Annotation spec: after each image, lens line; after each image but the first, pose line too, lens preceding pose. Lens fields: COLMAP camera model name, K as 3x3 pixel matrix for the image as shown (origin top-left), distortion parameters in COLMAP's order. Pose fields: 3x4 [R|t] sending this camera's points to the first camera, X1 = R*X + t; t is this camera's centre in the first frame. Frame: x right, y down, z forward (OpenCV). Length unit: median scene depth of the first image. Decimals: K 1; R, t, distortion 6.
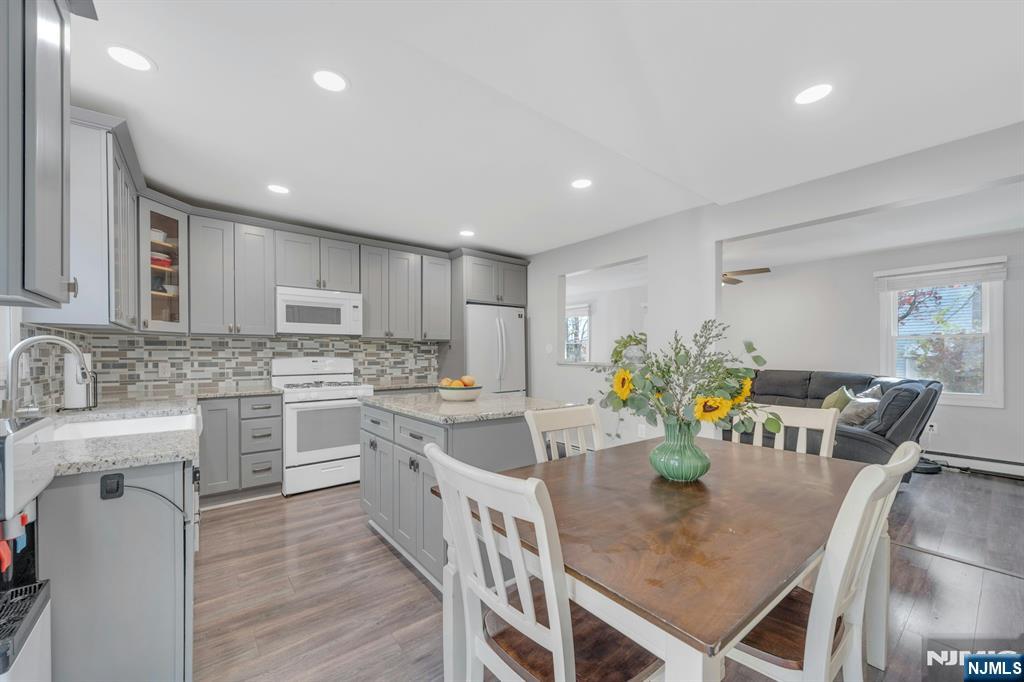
lens RADIAL K [[401.1, 0, 506.2], [0, 401.1, 354.3], [0, 0, 1]] dist [-0.004264, -0.000590]
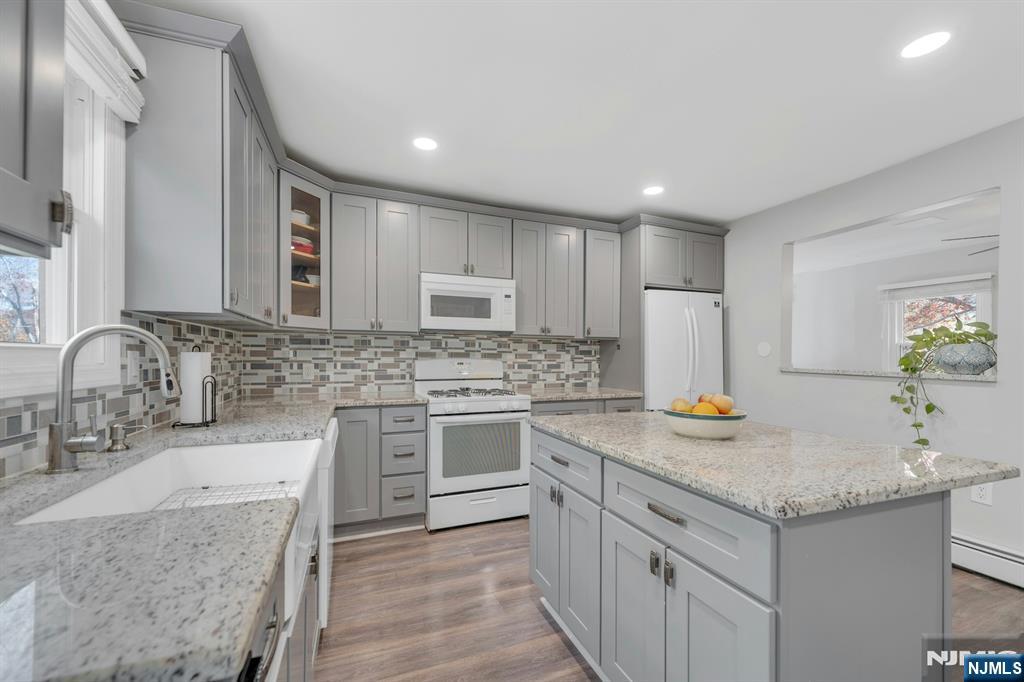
lens RADIAL K [[401.1, 0, 500.6], [0, 401.1, 354.7], [0, 0, 1]] dist [-0.004264, -0.000590]
pose [[0.952526, 0.005992, -0.304398, -0.163184], [-0.006926, 0.999974, -0.001989, 0.000045], [0.304378, 0.004003, 0.952543, 0.261565]]
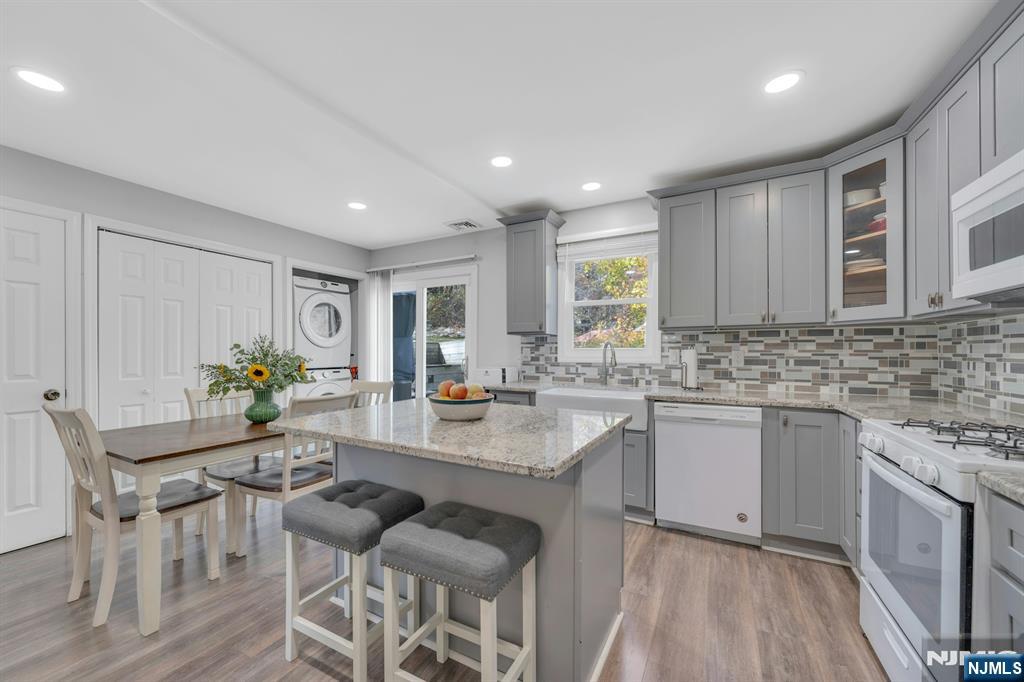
lens RADIAL K [[401.1, 0, 504.4], [0, 401.1, 349.3], [0, 0, 1]] dist [-0.004264, -0.000590]
pose [[-0.921762, 0.000054, -0.387757, 0.058897], [0.002818, 0.999975, -0.006562, 0.002499], [0.387747, -0.007141, -0.921738, 1.215531]]
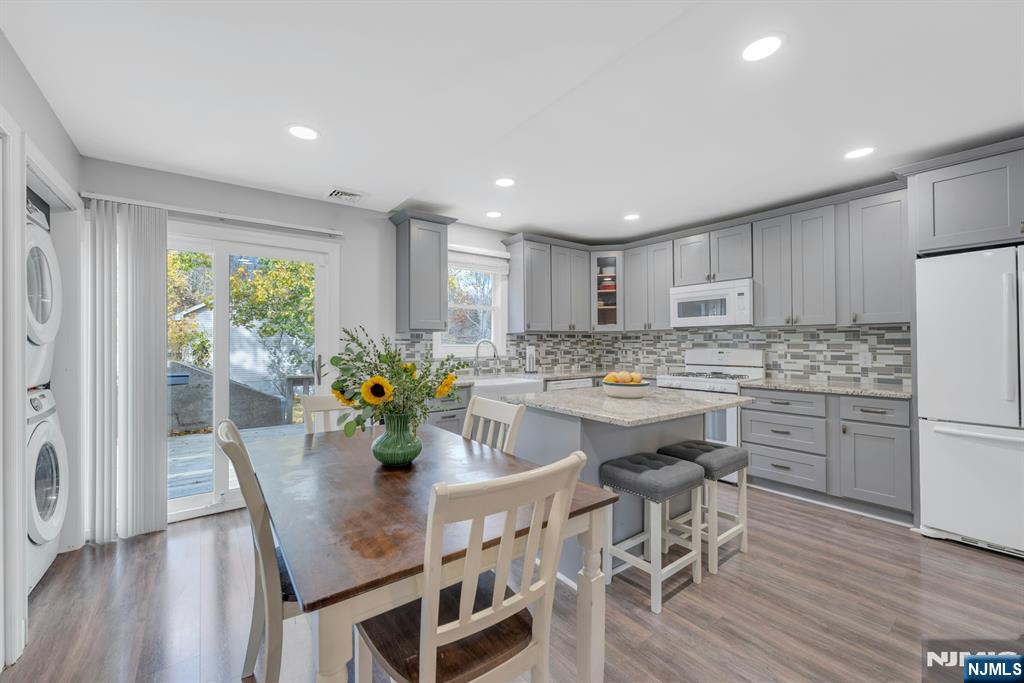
lens RADIAL K [[401.1, 0, 506.4], [0, 401.1, 341.4], [0, 0, 1]] dist [-0.004264, -0.000590]
pose [[-0.029491, -0.002860, -0.999561, 0.626320], [0.005728, 0.999979, -0.003030, -0.012190], [0.999549, -0.005815, -0.029474, 0.551628]]
